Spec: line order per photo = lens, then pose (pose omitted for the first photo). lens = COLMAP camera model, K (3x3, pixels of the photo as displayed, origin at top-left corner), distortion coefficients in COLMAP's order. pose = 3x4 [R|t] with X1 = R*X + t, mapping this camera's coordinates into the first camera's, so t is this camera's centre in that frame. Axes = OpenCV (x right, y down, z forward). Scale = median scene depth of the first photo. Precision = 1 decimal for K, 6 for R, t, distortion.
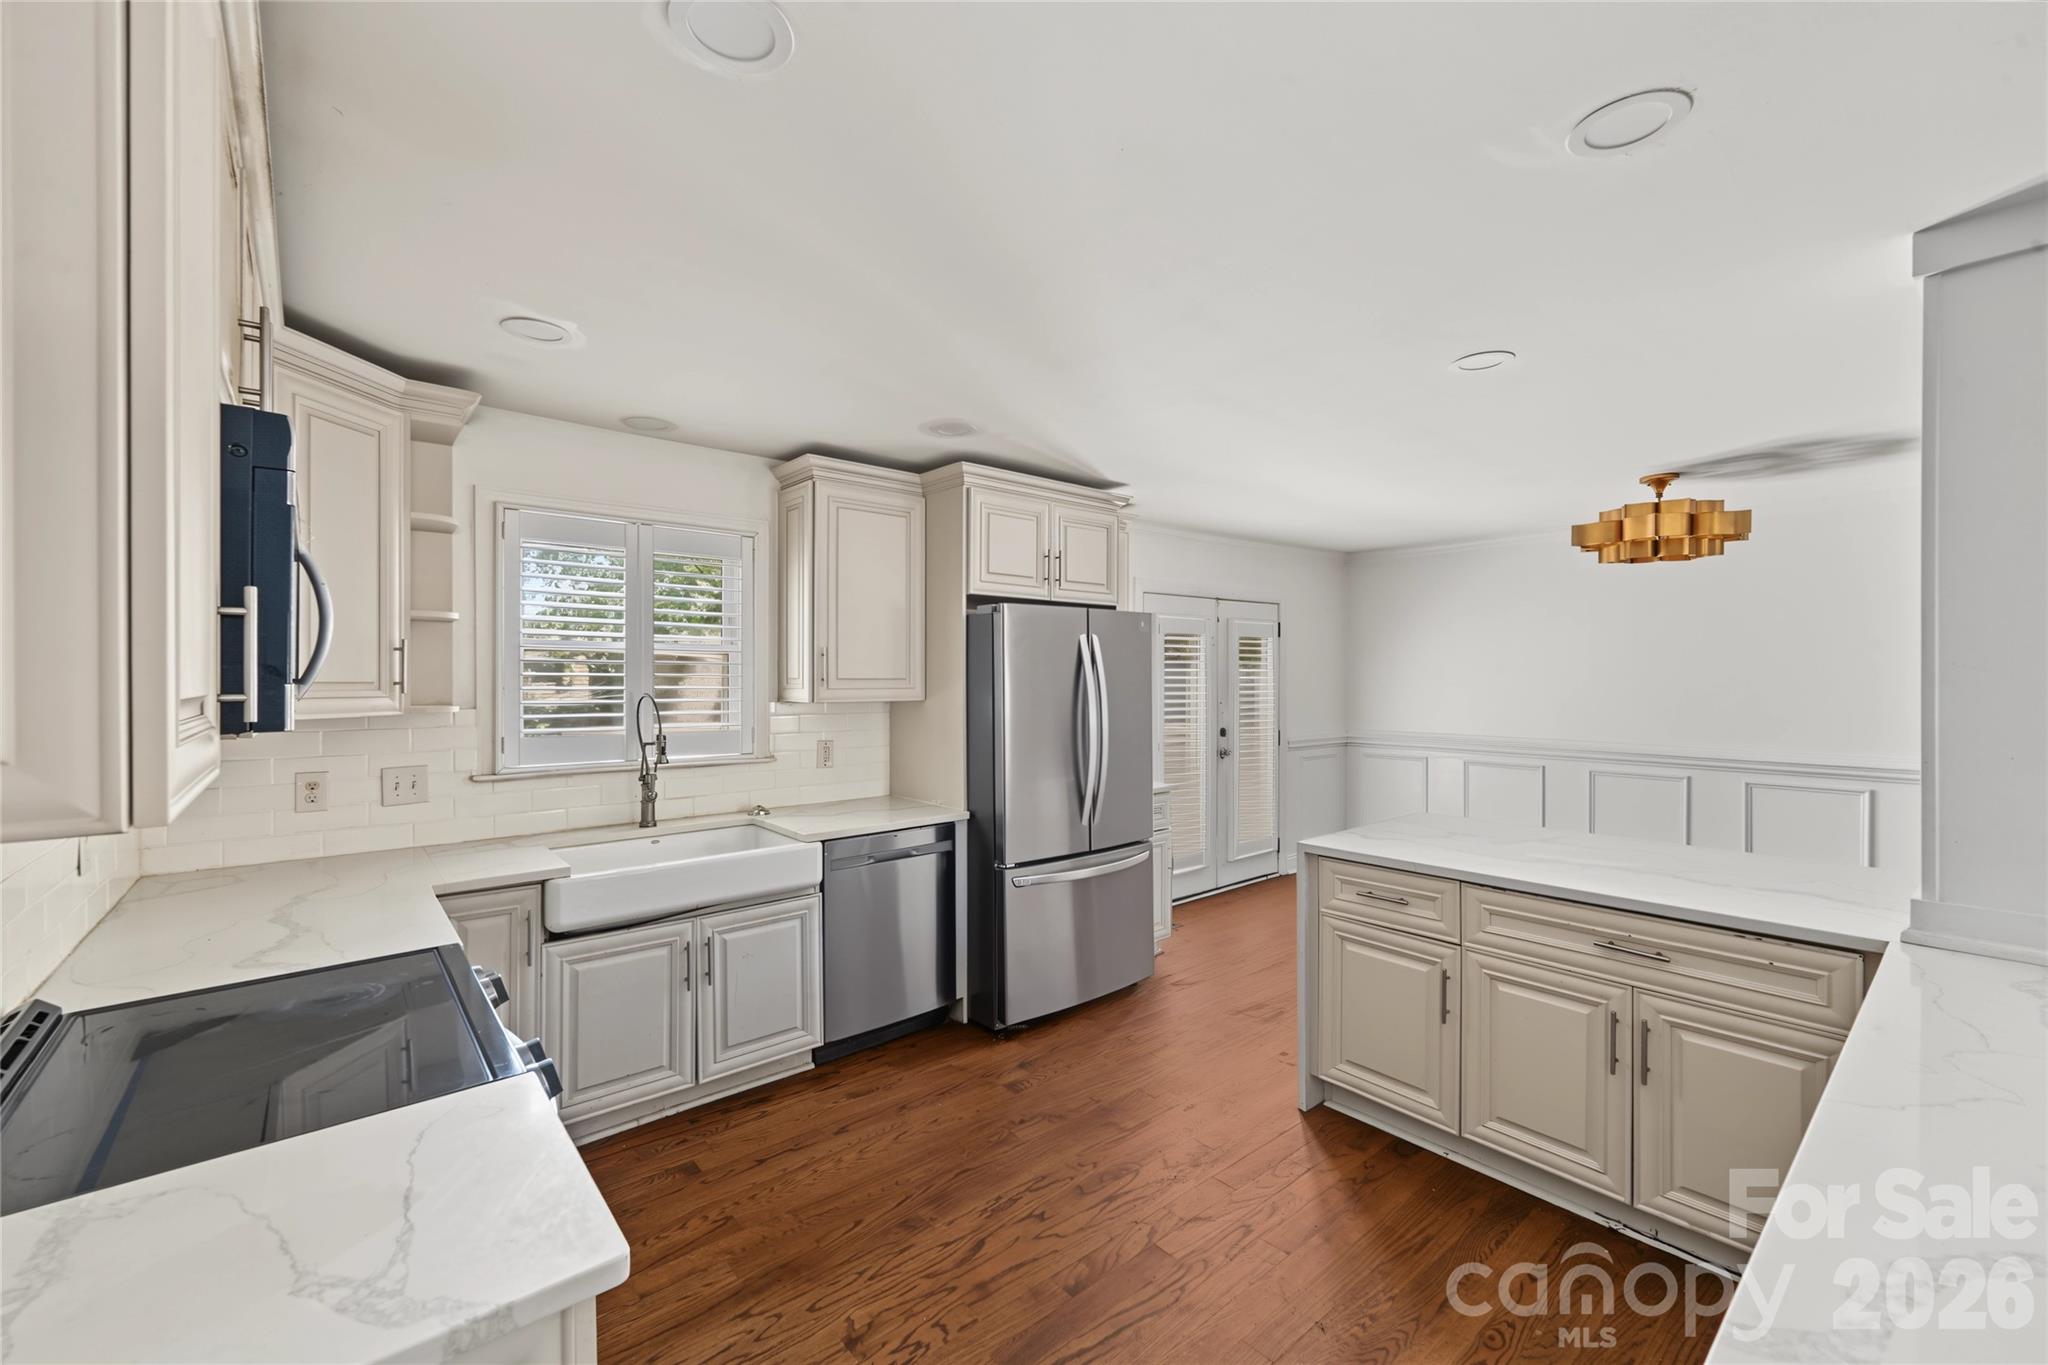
lens RADIAL K [[833.6, 0, 1023.3], [0, 833.6, 678.7], [0, 0, 1]] dist [0.000760, -0.000596]
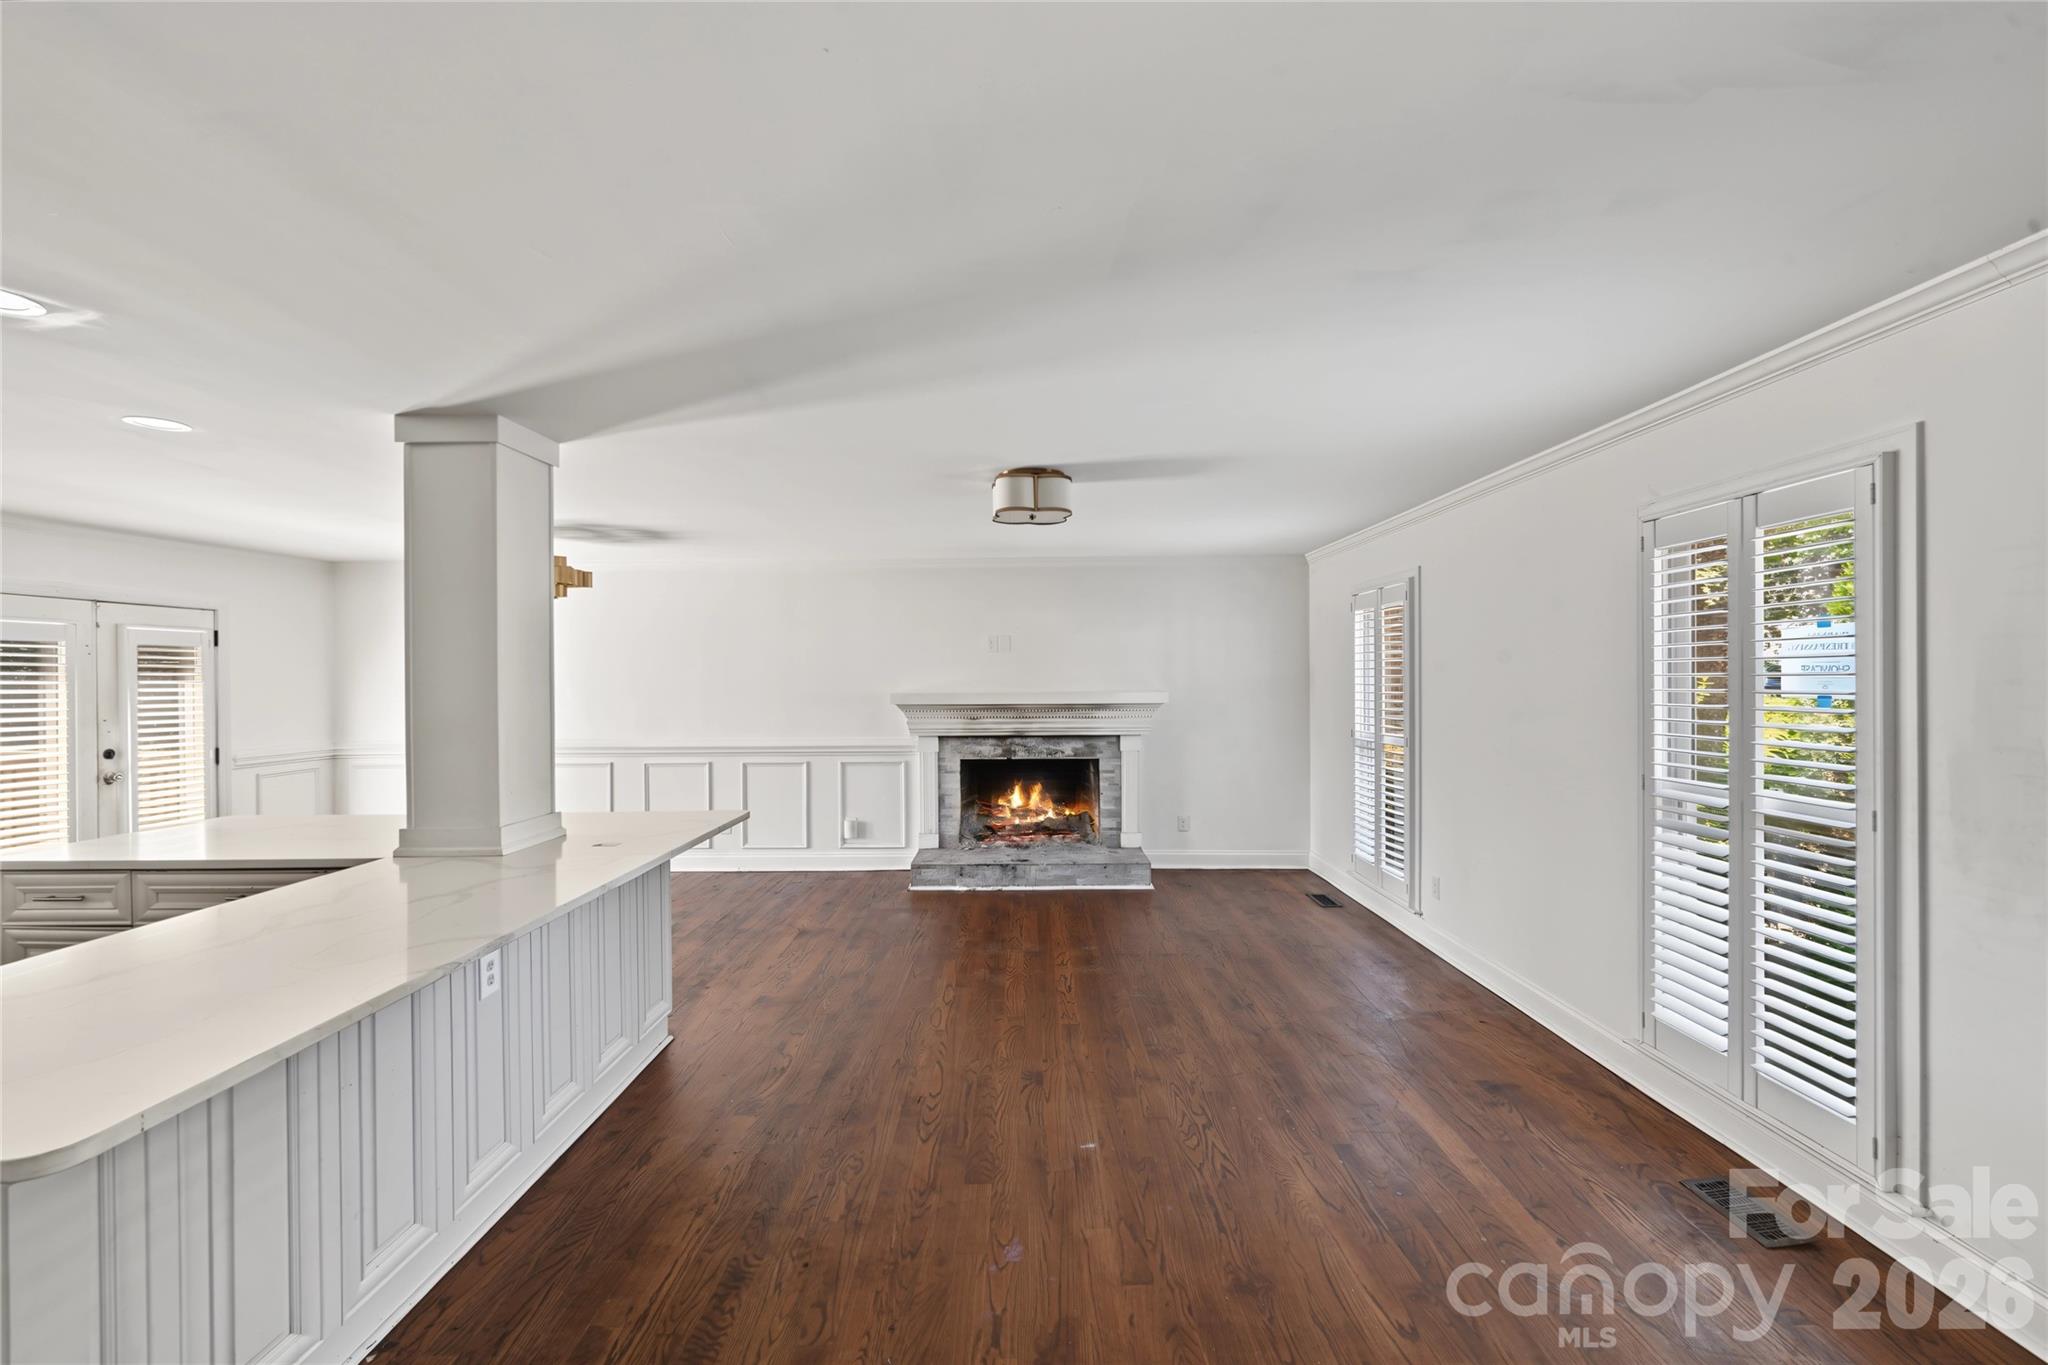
lens RADIAL K [[833.6, 0, 1023.3], [0, 833.6, 678.7], [0, 0, 1]] dist [0.000760, -0.000596]
pose [[0.646056, -0.003162, 0.763283, 0.314513], [0.009803, 0.999943, -0.004156, -0.002861], [-0.763227, 0.010168, 0.646050, -0.485478]]
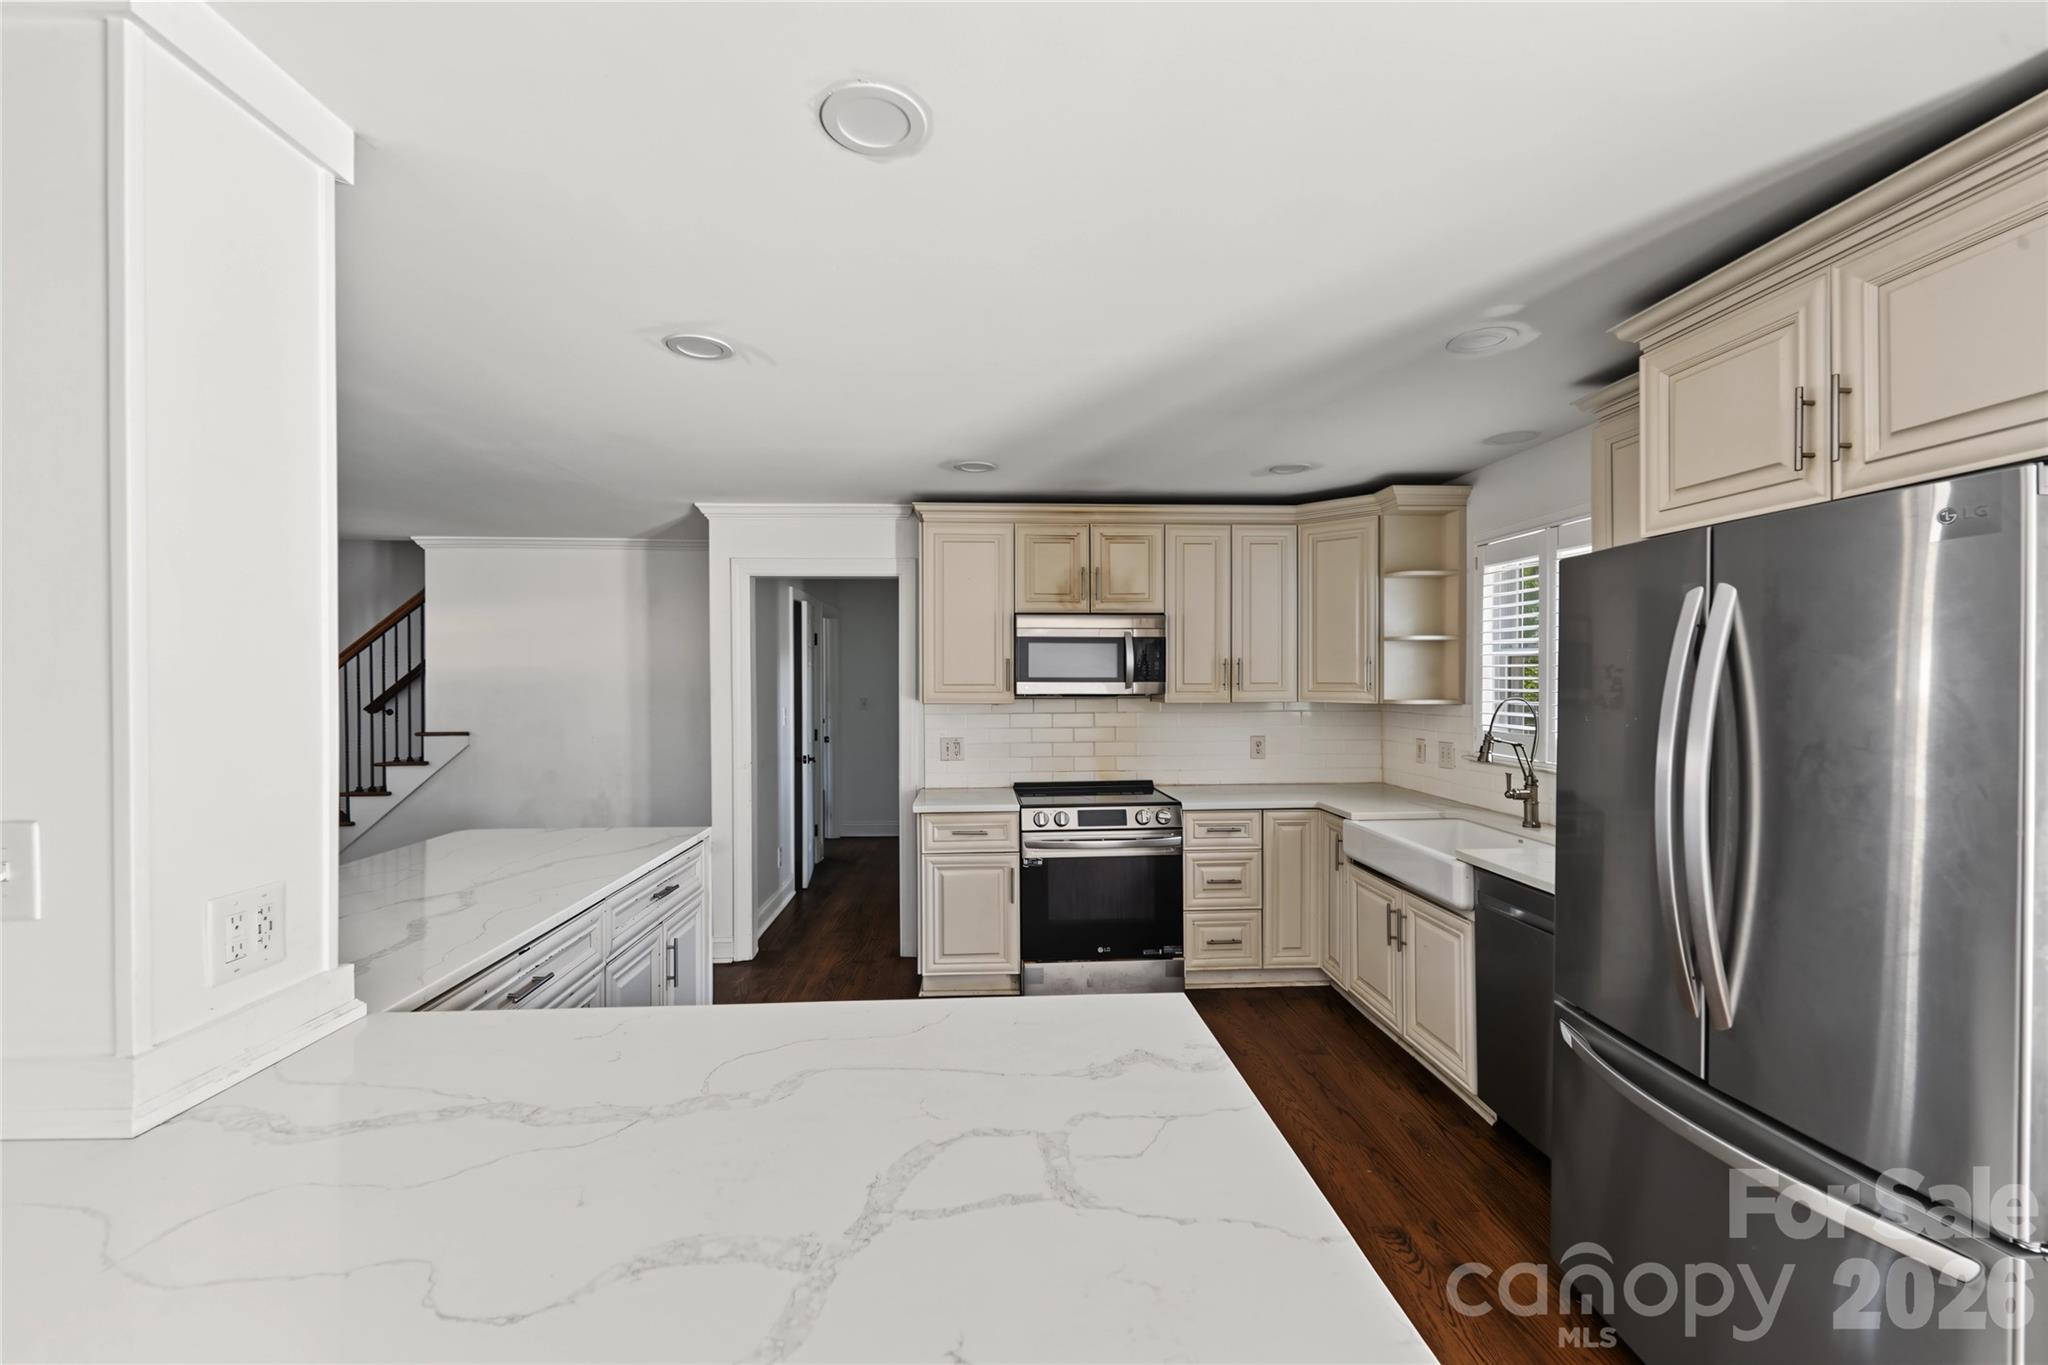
lens RADIAL K [[822.1, 0, 1024.0], [0, 822.1, 682.5], [0, 0, 1]] dist [0.001746, -0.000012]
pose [[-0.599950, 0.005098, -0.800021, 0.667249], [-0.001310, 0.999972, 0.007355, -0.005934], [0.800036, 0.005461, -0.599927, 1.014292]]
